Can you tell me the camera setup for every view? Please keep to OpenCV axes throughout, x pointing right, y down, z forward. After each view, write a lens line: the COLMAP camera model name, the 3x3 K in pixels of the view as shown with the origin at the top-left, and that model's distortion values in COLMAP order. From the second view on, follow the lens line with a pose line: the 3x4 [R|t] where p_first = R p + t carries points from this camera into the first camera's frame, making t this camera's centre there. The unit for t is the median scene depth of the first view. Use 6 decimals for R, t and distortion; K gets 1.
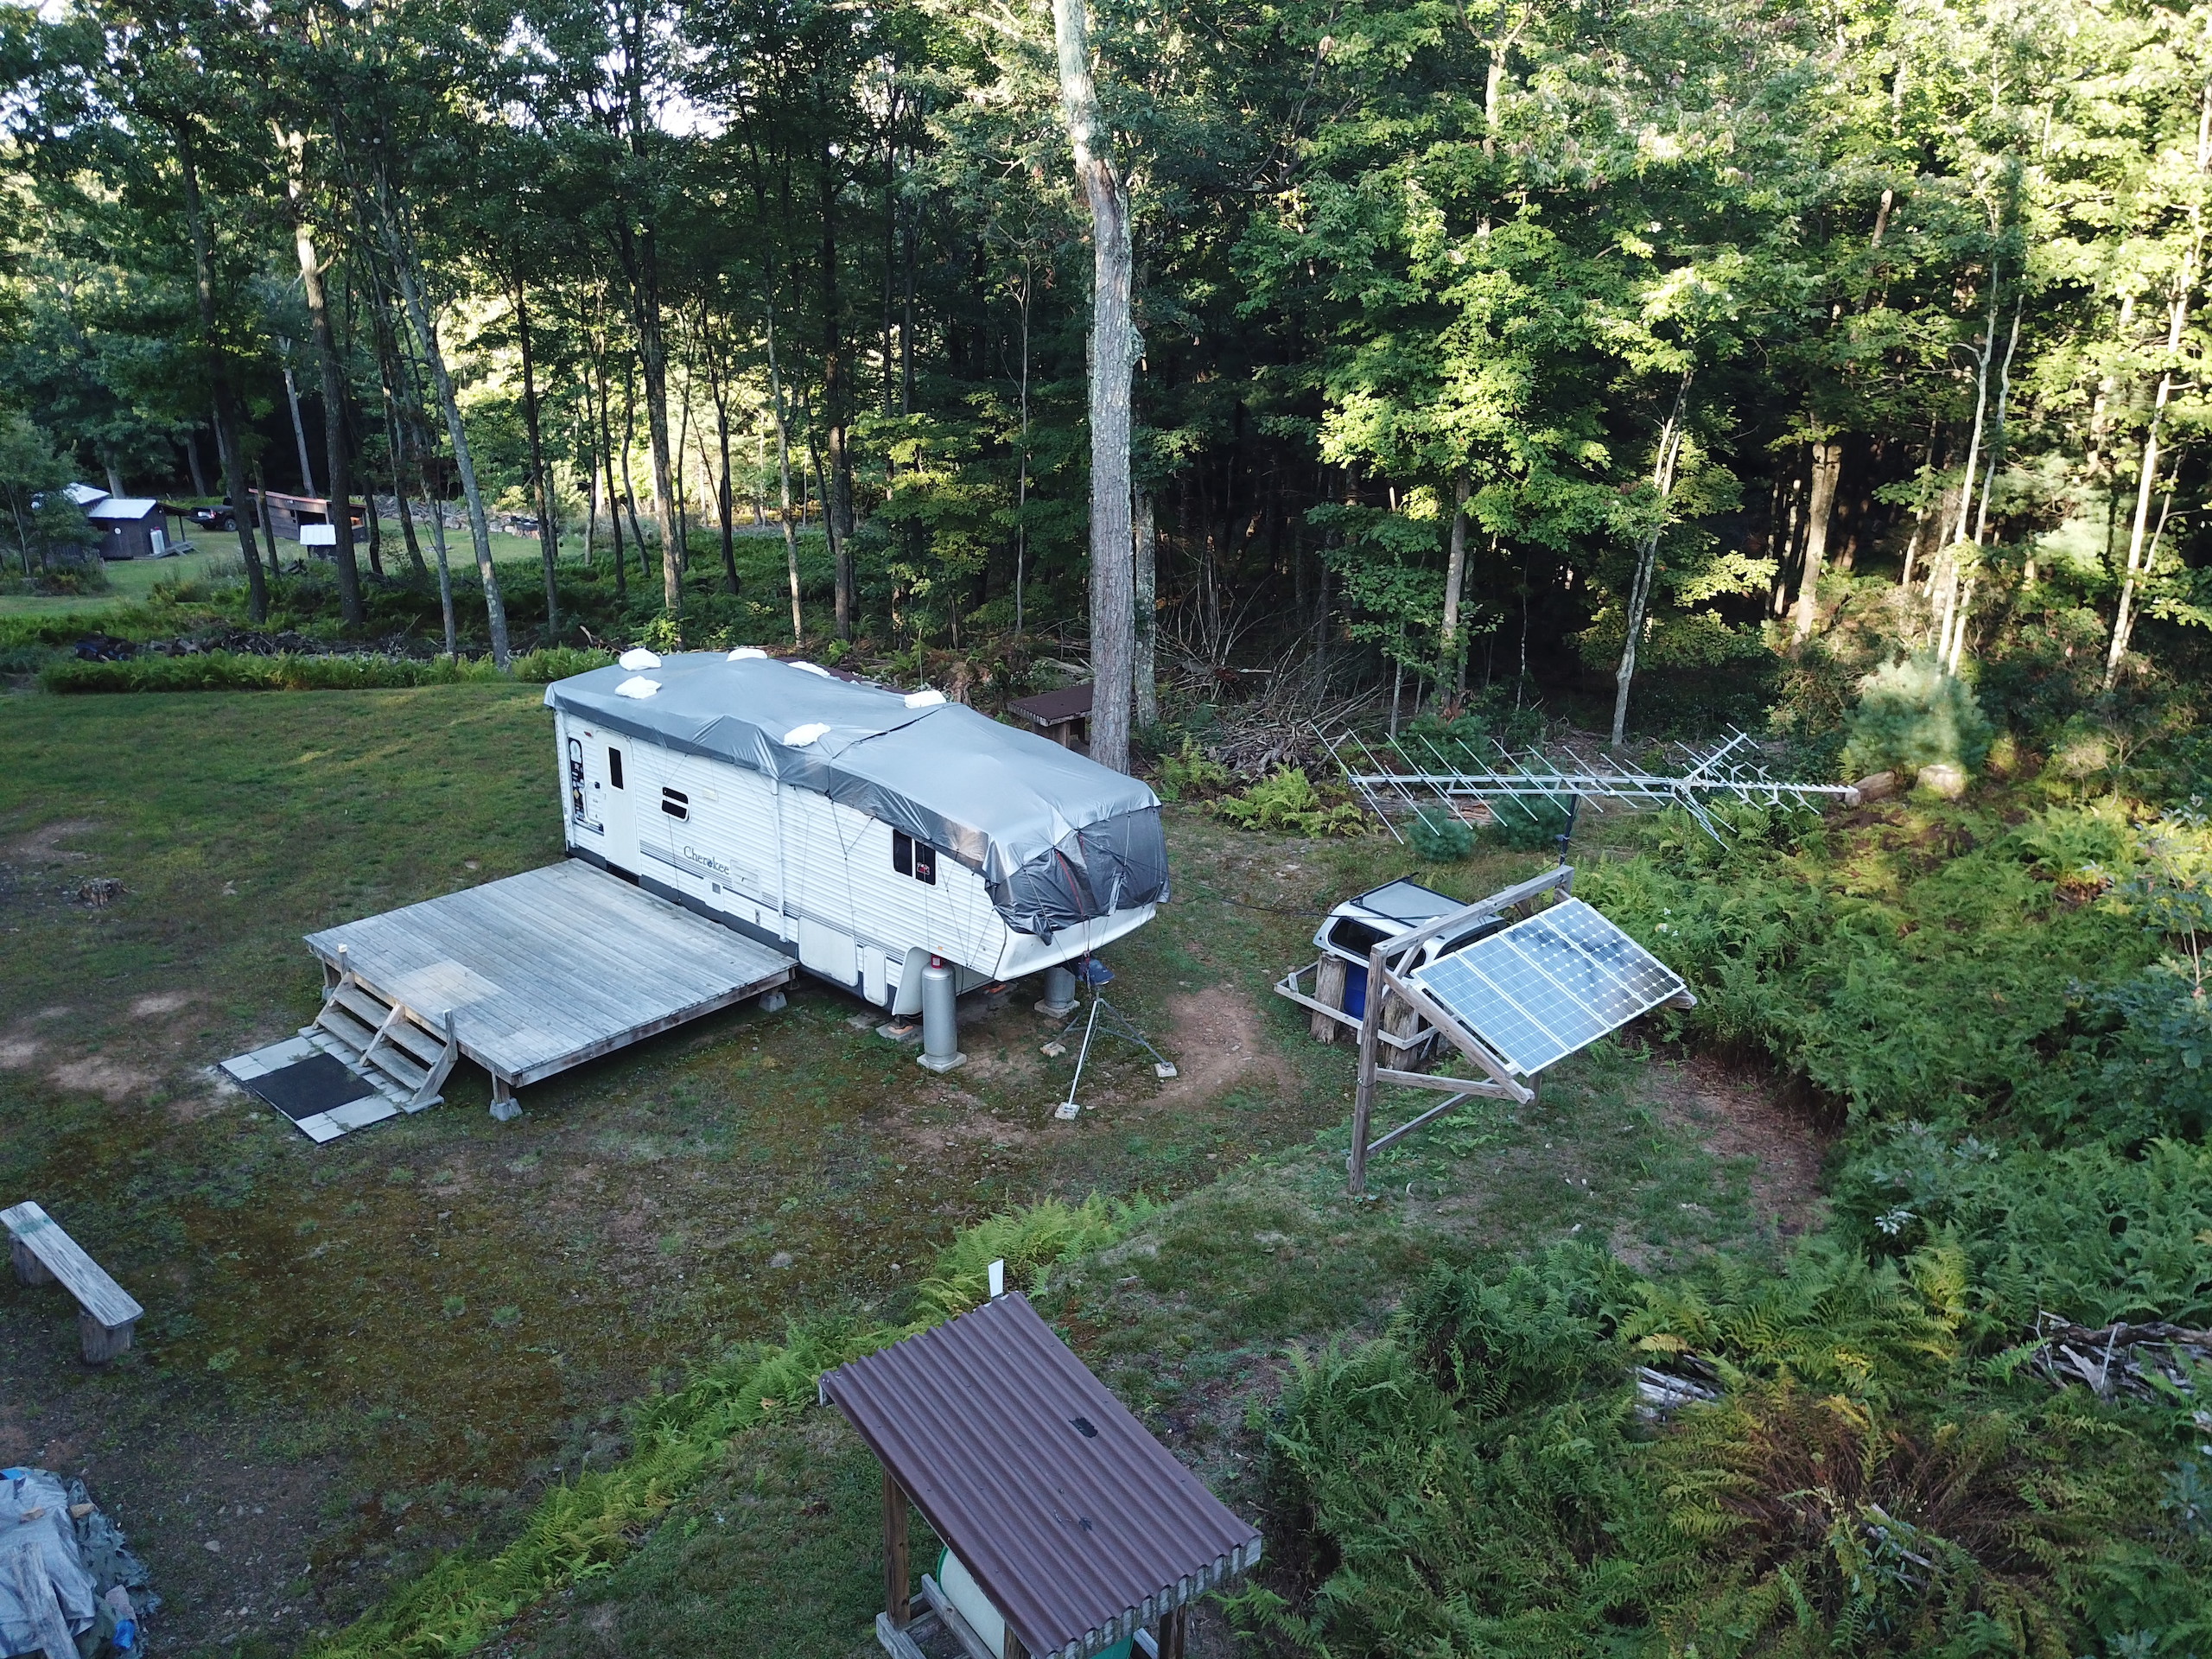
lens RADIAL K [[1689.9, 0, 1104.1], [0, 1689.9, 829.4], [0, 0, 1]] dist [0.041431, -0.045442]
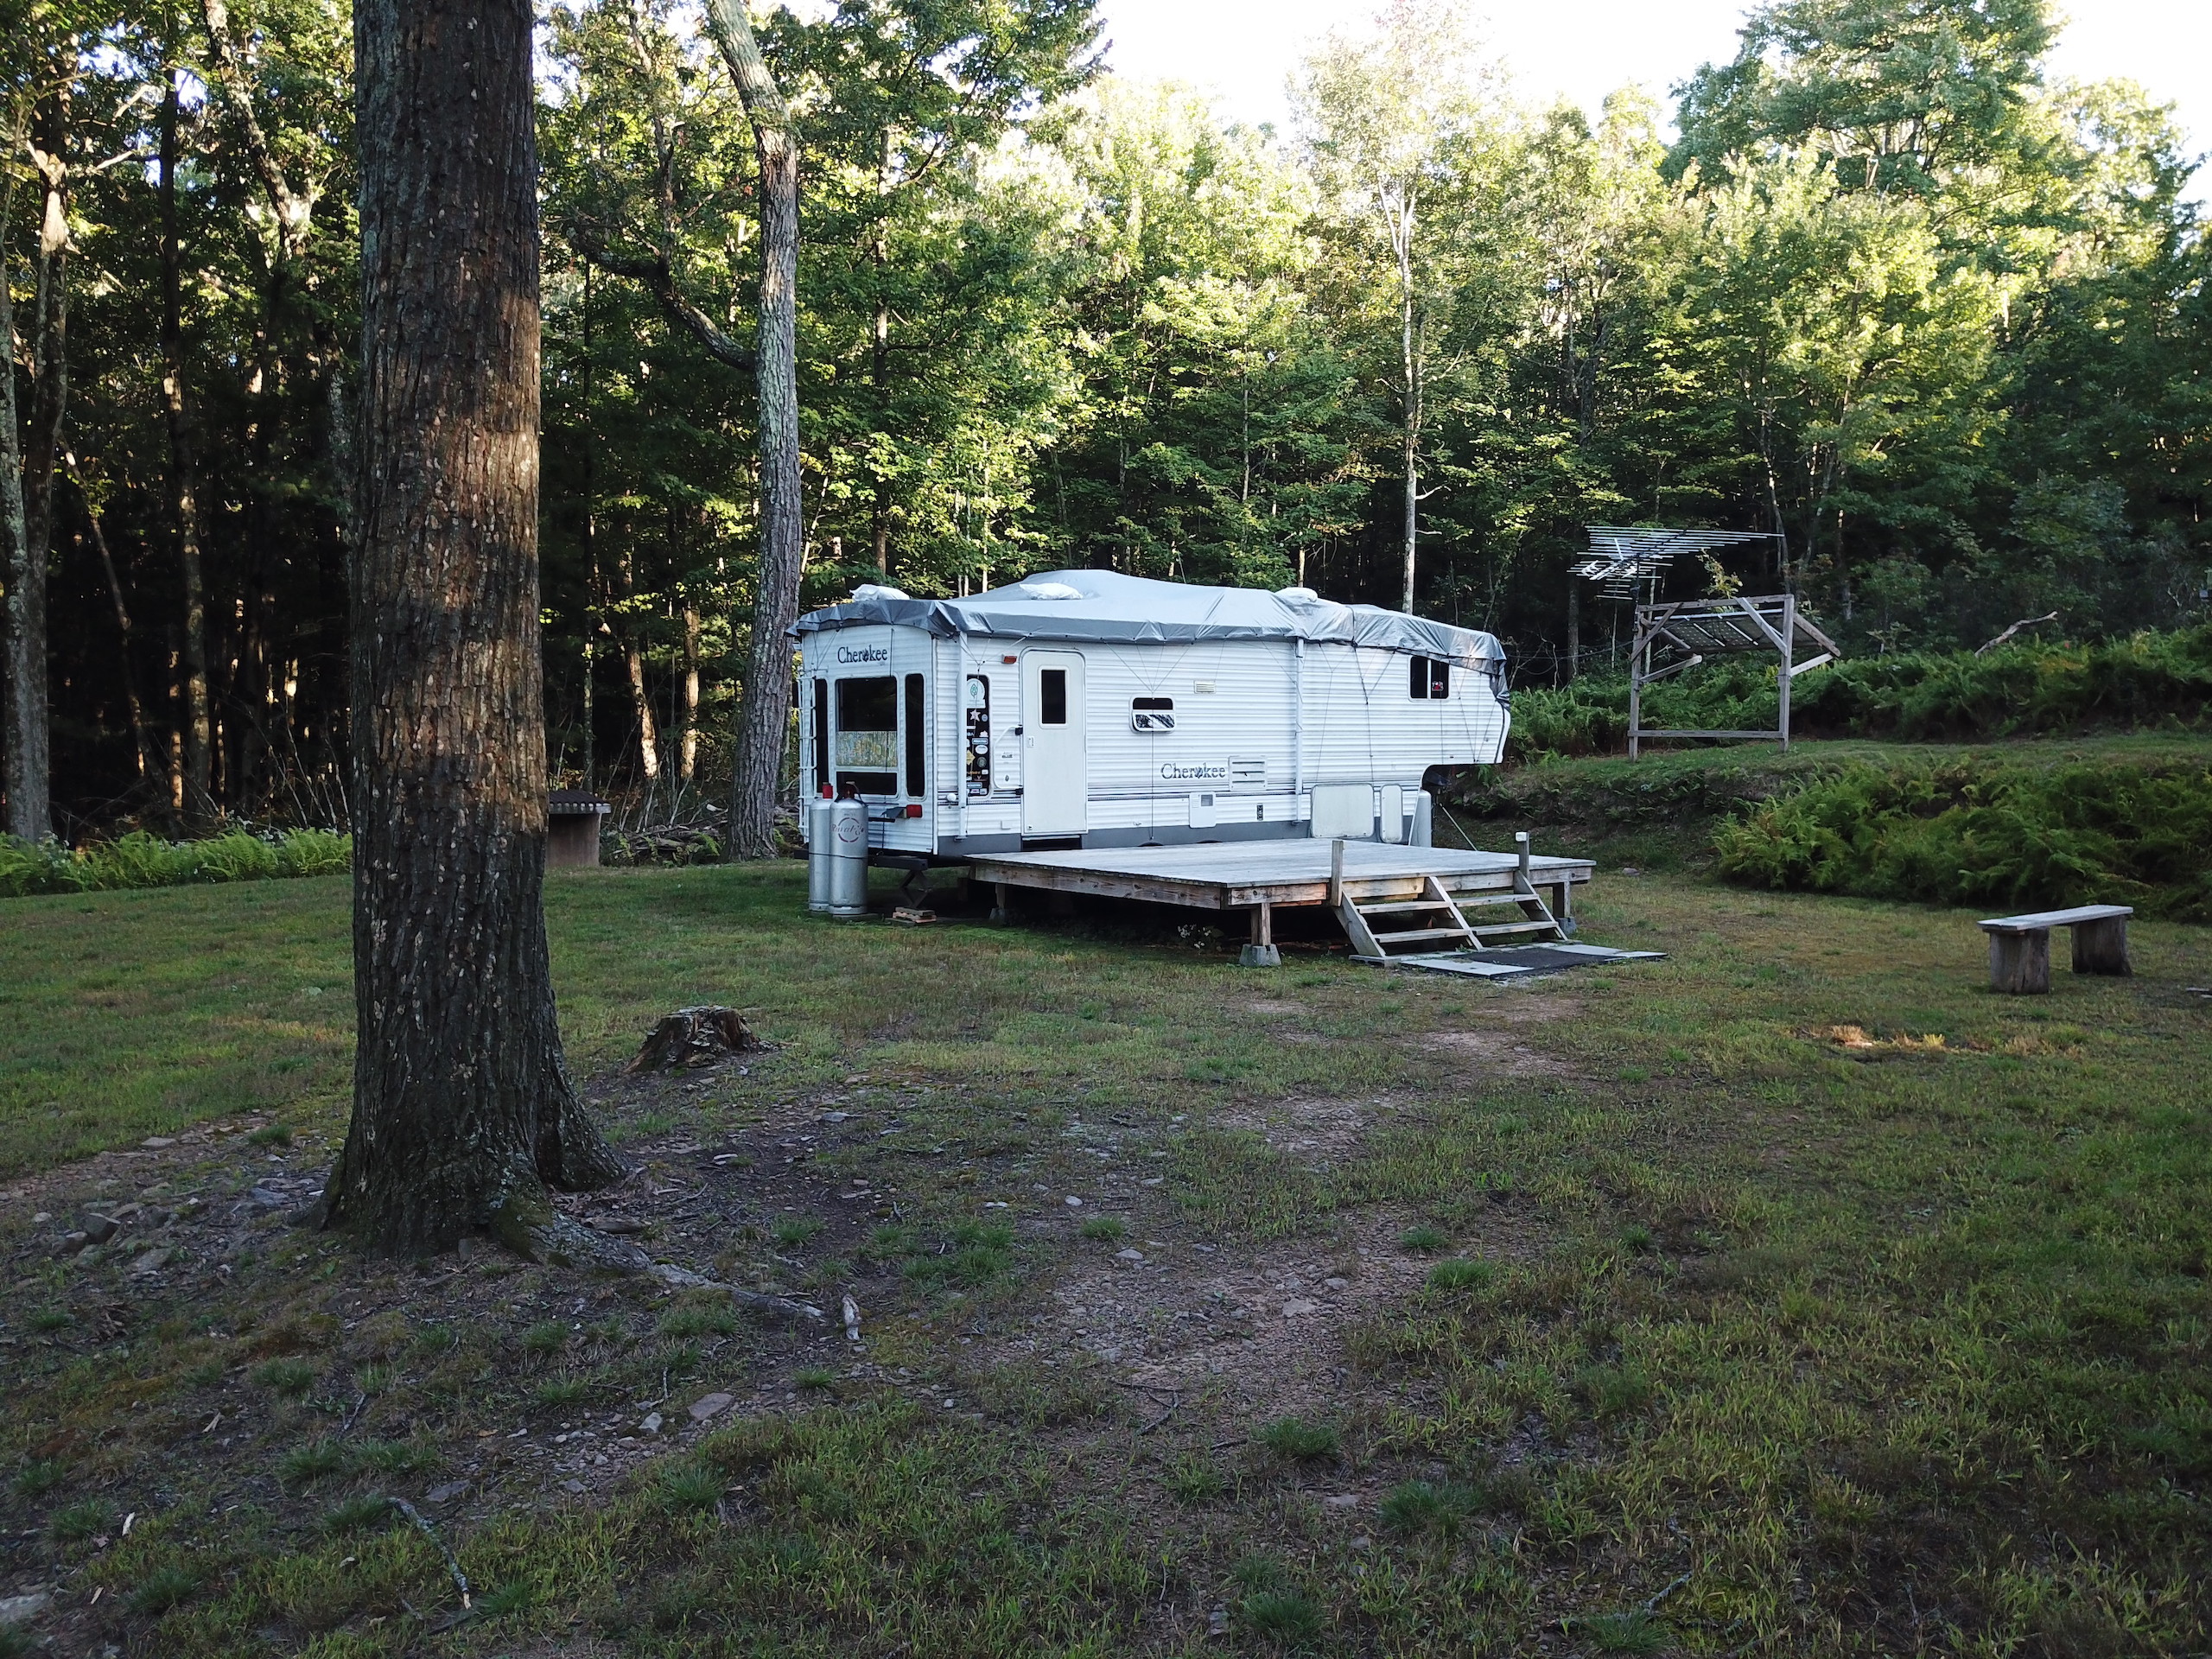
lens RADIAL K [[1689.9, 0, 1104.1], [0, 1689.9, 829.4], [0, 0, 1]] dist [0.041431, -0.045442]
pose [[0.159069, -0.076538, 0.984296, -1.155191], [0.339950, 0.940268, 0.018176, 0.015556], [-0.926893, 0.331721, 0.175587, 0.960056]]
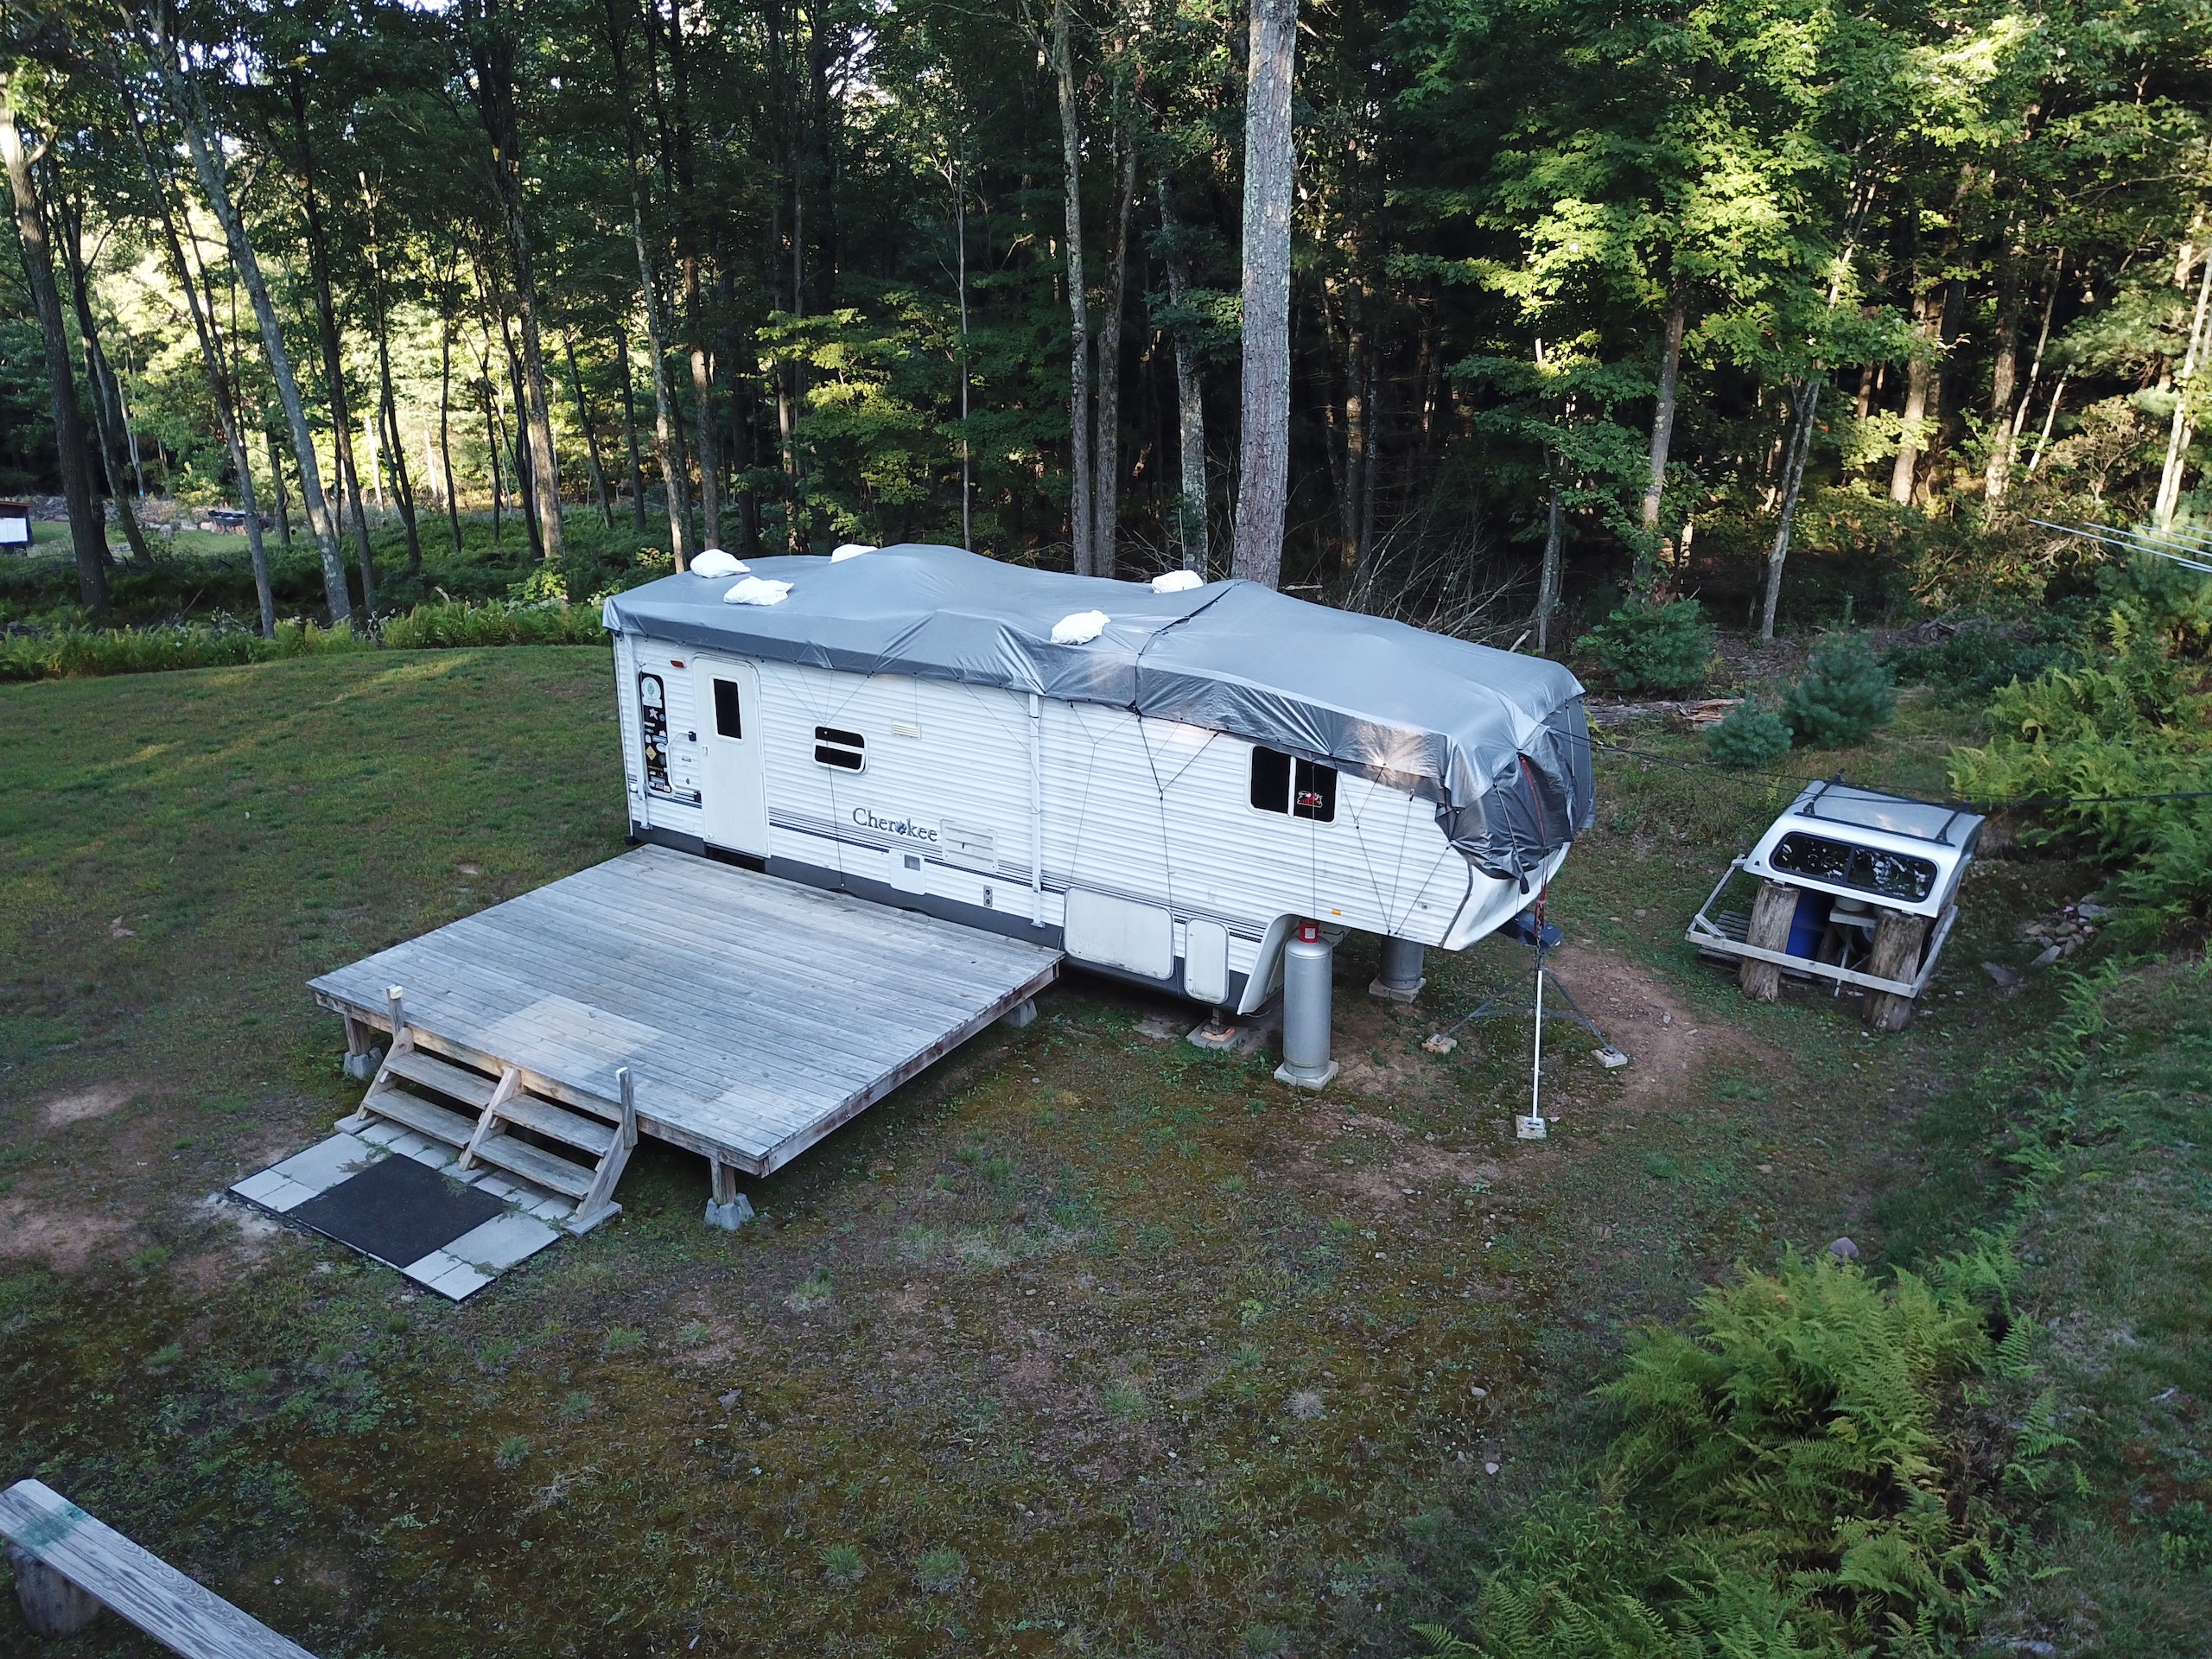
lens RADIAL K [[1689.9, 0, 1104.1], [0, 1689.9, 829.4], [0, 0, 1]] dist [0.041431, -0.045442]
pose [[0.983038, -0.074100, 0.167766, -0.283690], [0.073420, 0.997248, 0.010258, 0.020486], [-0.168064, 0.002233, 0.985774, 0.306545]]
